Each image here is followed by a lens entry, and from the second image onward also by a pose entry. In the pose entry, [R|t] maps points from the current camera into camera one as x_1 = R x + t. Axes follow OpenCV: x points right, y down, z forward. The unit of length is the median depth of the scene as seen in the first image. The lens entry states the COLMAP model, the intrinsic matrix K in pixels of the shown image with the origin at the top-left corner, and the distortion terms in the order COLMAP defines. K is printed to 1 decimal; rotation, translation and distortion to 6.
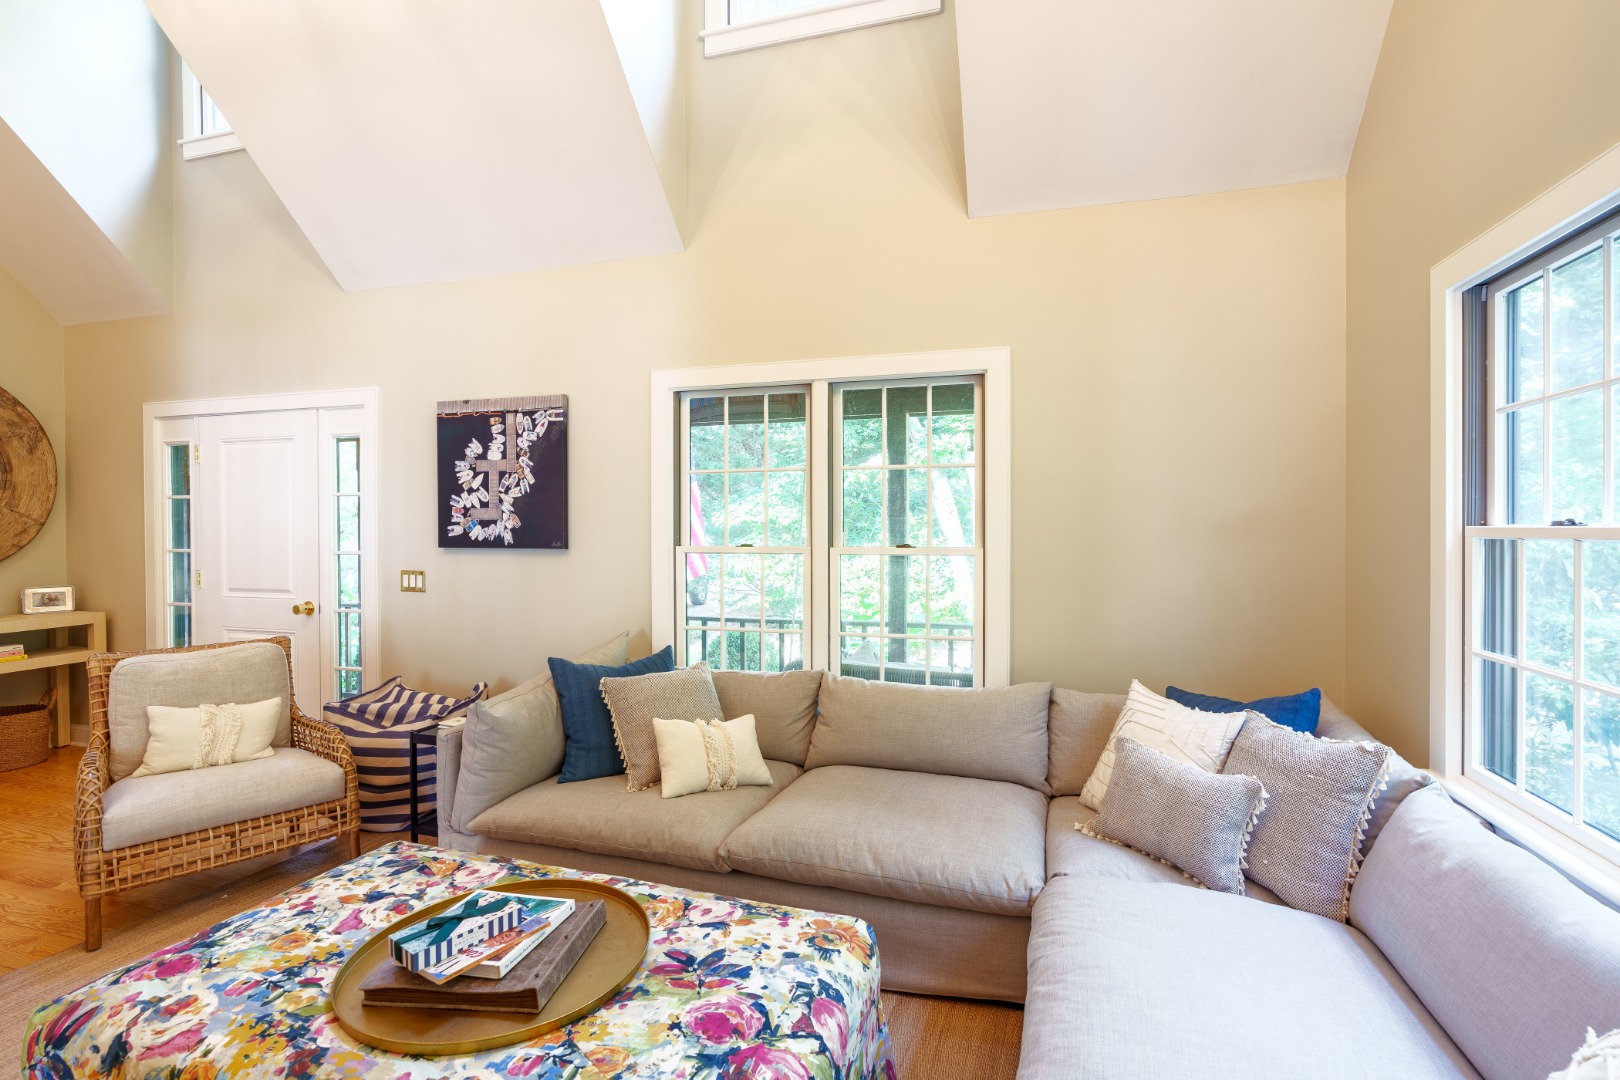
lens RADIAL K [[751.6, 0, 838.5], [0, 751.6, 533.0], [0, 0, 1]] dist [-0.007750, 0.001804]
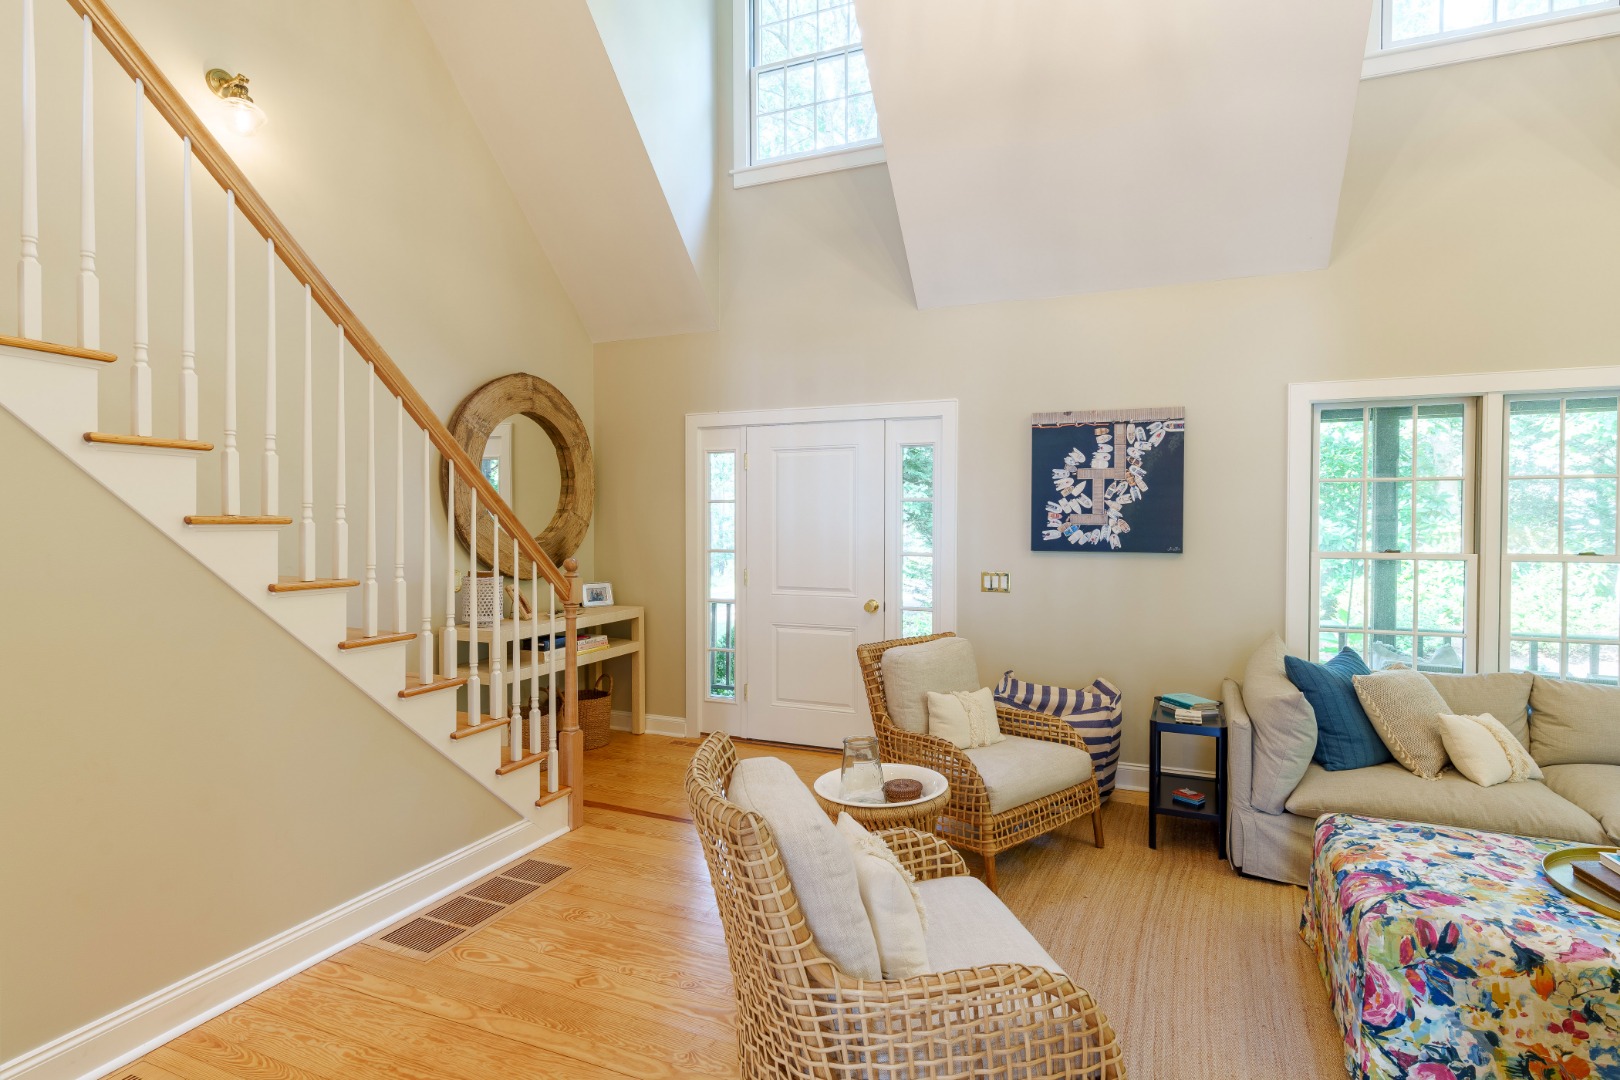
lens RADIAL K [[817.9, 0, 818.8], [0, 817.9, 533.3], [0, 0, 1]] dist [-0.013918, 0.006578]
pose [[0.993869, 0.005230, -0.110437, -0.733764], [-0.004591, 0.999971, 0.006046, -0.011522], [0.110466, -0.005502, 0.993865, -0.186857]]
